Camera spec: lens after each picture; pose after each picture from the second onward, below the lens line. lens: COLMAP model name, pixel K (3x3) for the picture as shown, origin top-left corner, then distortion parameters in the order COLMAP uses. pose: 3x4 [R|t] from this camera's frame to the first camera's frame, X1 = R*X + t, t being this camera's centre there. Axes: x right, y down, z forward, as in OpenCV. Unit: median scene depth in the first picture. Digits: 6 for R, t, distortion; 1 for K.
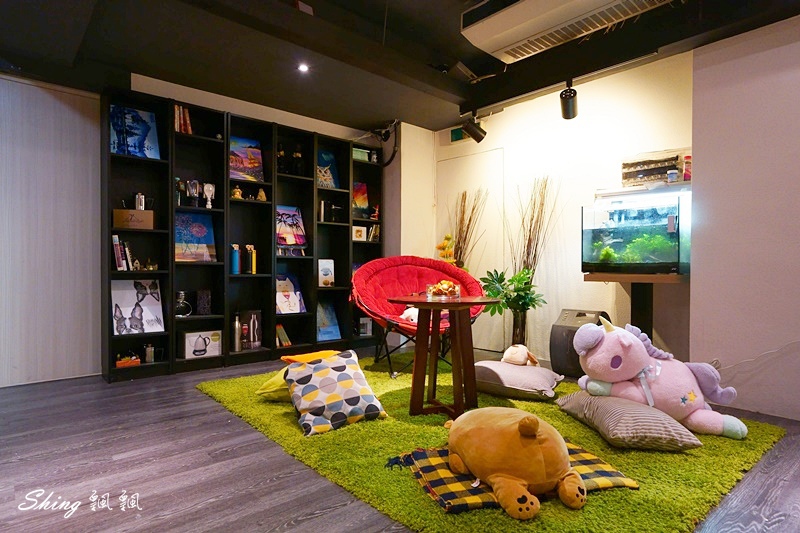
lens RADIAL K [[459.2, 0, 400.0], [0, 459.2, 266.5], [0, 0, 1]] dist [0.002917, 0.000958]
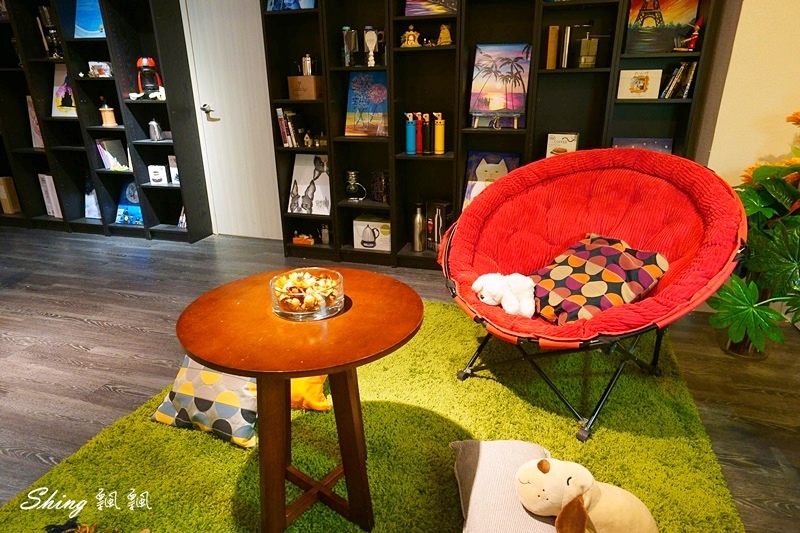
lens RADIAL K [[508.6, 0, 400.0], [0, 508.6, 266.5], [0, 0, 1]] dist [-0.005704, -0.000207]
pose [[0.526552, 0.282367, -0.801880, 0.385000], [0.013849, 0.940256, 0.340187, -0.101471], [0.850030, -0.190231, 0.491183, 0.572850]]
